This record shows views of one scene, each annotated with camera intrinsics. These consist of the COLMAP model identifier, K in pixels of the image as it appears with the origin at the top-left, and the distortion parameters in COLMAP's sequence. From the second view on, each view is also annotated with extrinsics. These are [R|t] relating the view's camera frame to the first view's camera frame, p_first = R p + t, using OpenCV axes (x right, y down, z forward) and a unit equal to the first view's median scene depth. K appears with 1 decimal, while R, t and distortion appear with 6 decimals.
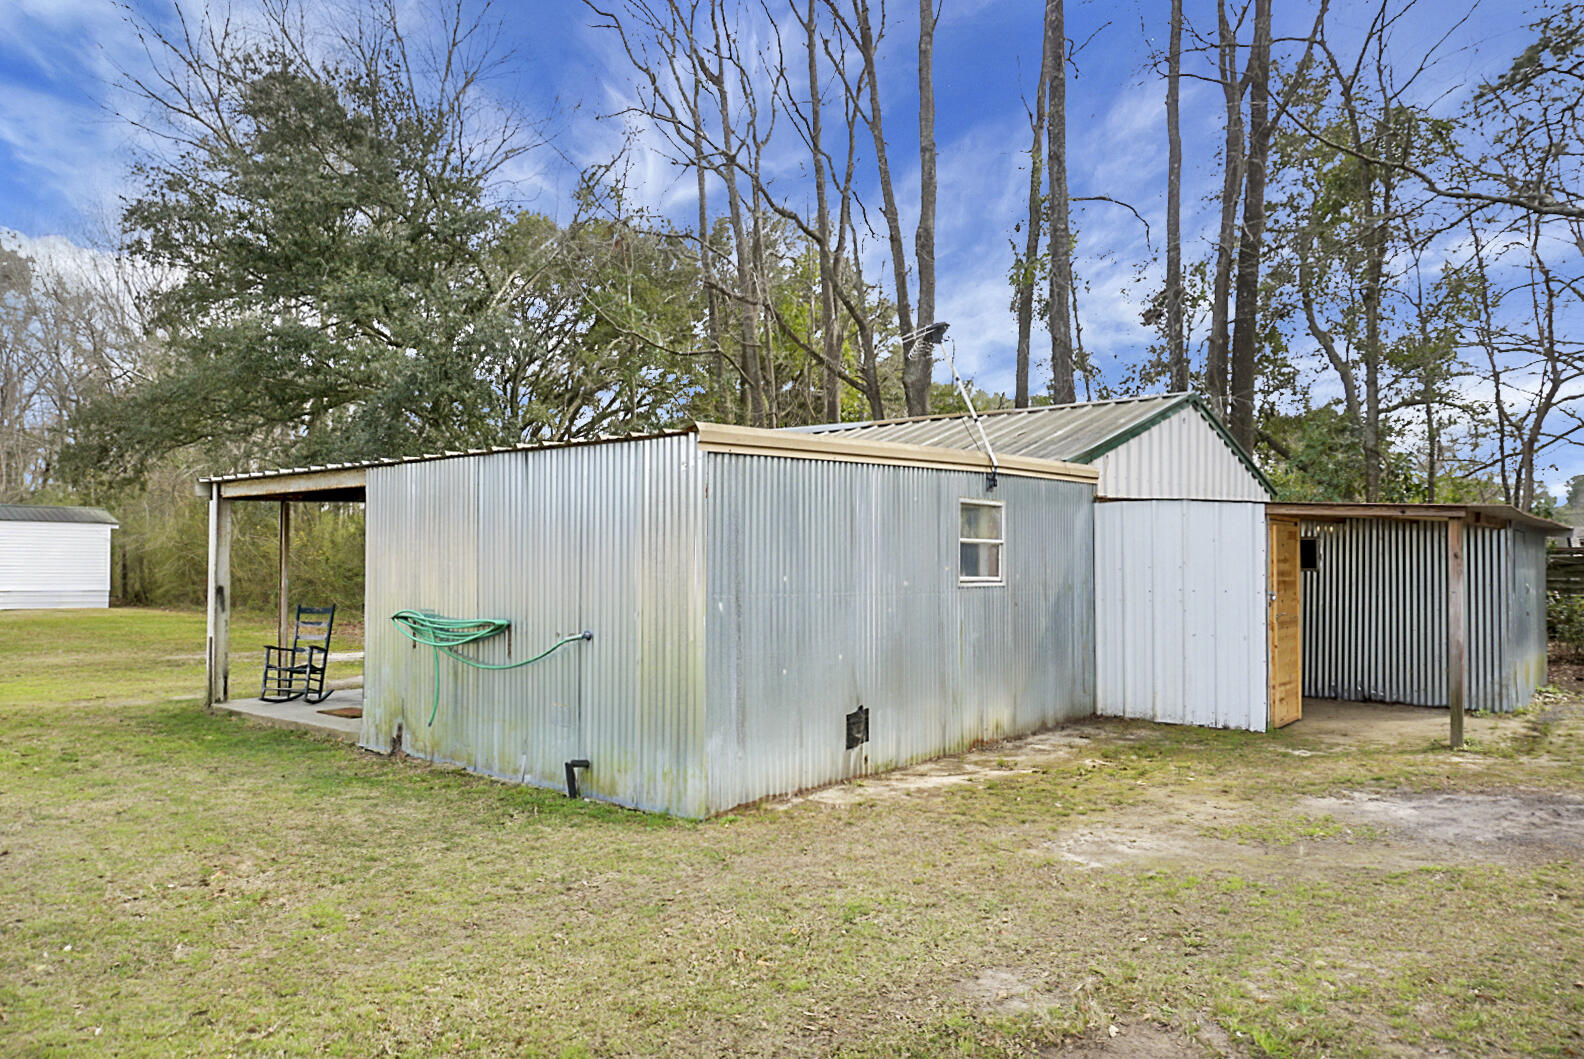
lens RADIAL K [[1111.6, 0, 792.0], [0, 1111.6, 529.5], [0, 0, 1]] dist [-0.046491, 0.046884]
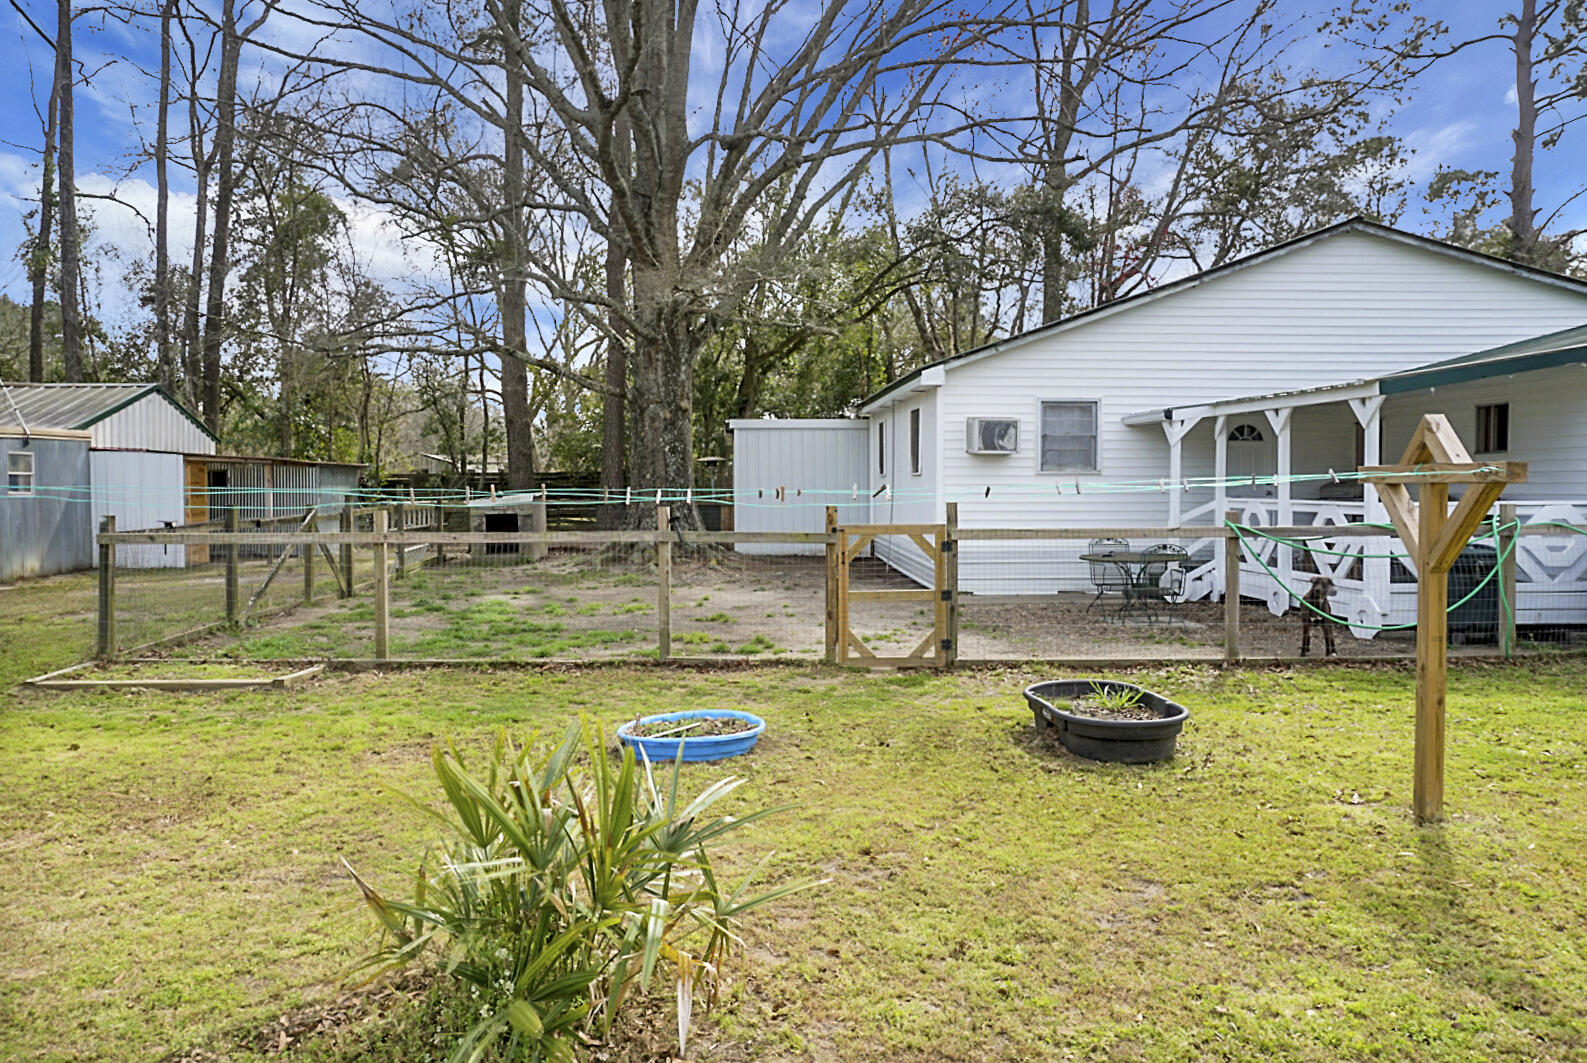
lens RADIAL K [[1106.8, 0, 793.5], [0, 1106.8, 531.5], [0, 0, 1]] dist [-0.039066, -0.000927]
pose [[0.685210, -0.034382, 0.727533, -0.194510], [-0.015503, 0.997970, 0.061763, -0.017372], [-0.728180, -0.053600, 0.683287, -0.870926]]
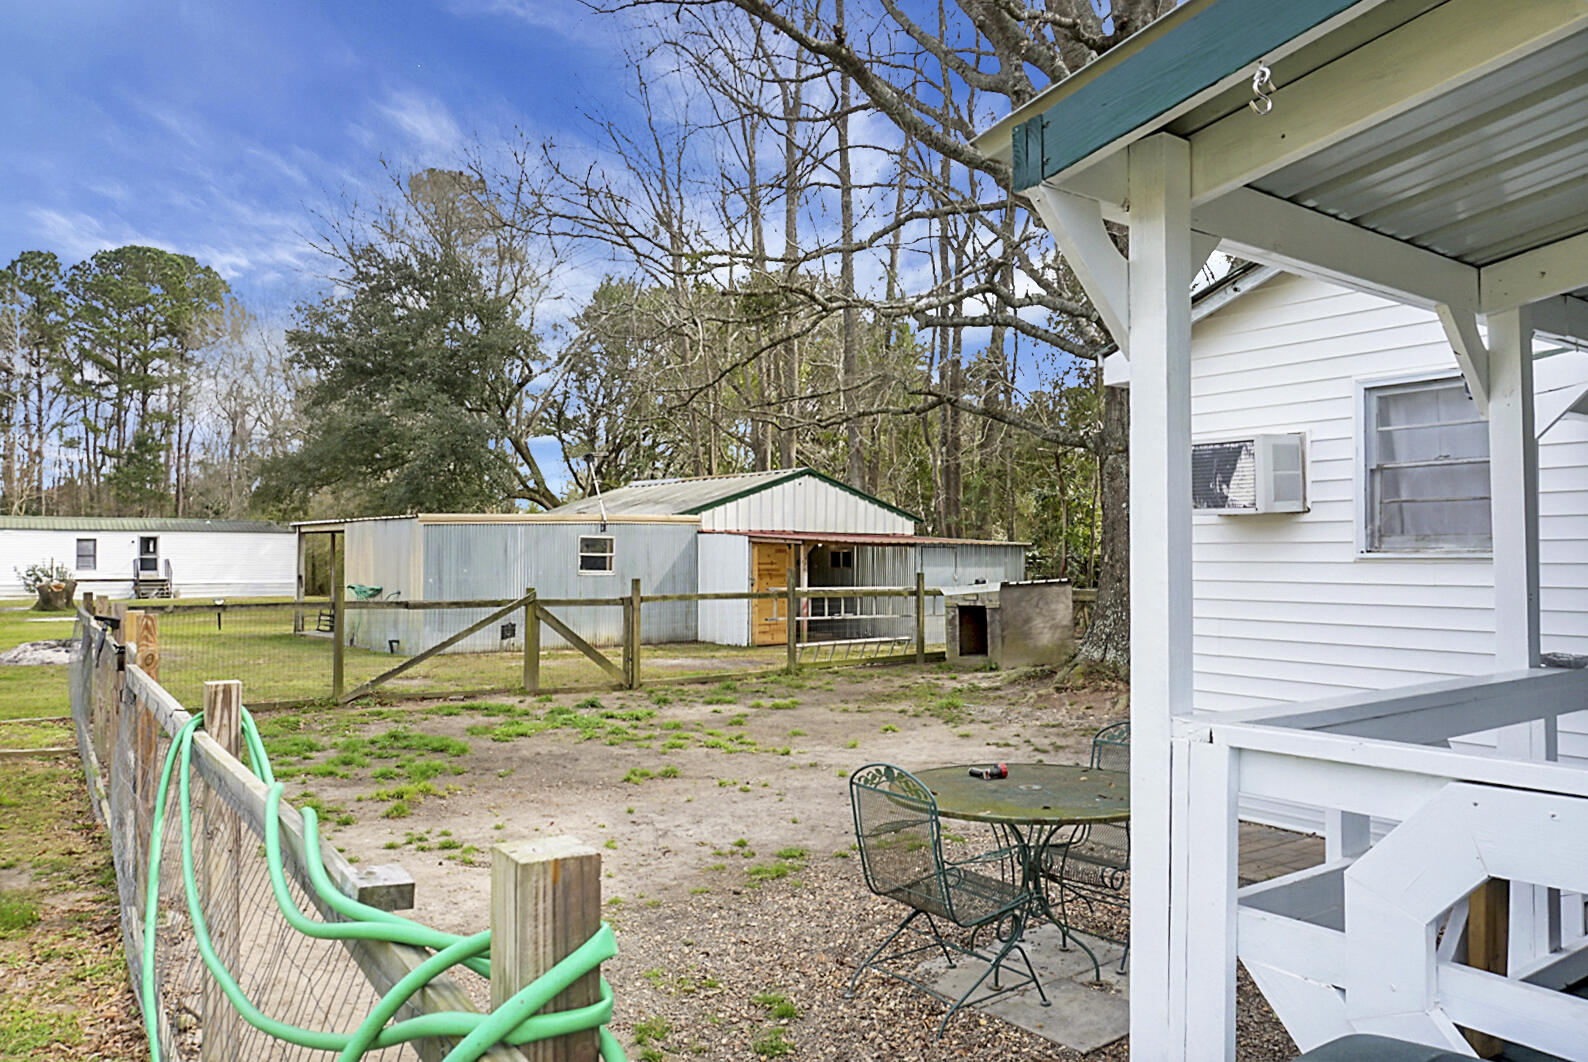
lens RADIAL K [[1107.5, 0, 794.0], [0, 1107.5, 531.0], [0, 0, 1]] dist [-0.039066, -0.000927]
pose [[0.987269, -0.003897, -0.159014, 0.622768], [0.004198, 0.999990, 0.001559, -0.025877], [0.159007, -0.002207, 0.987275, -0.763223]]
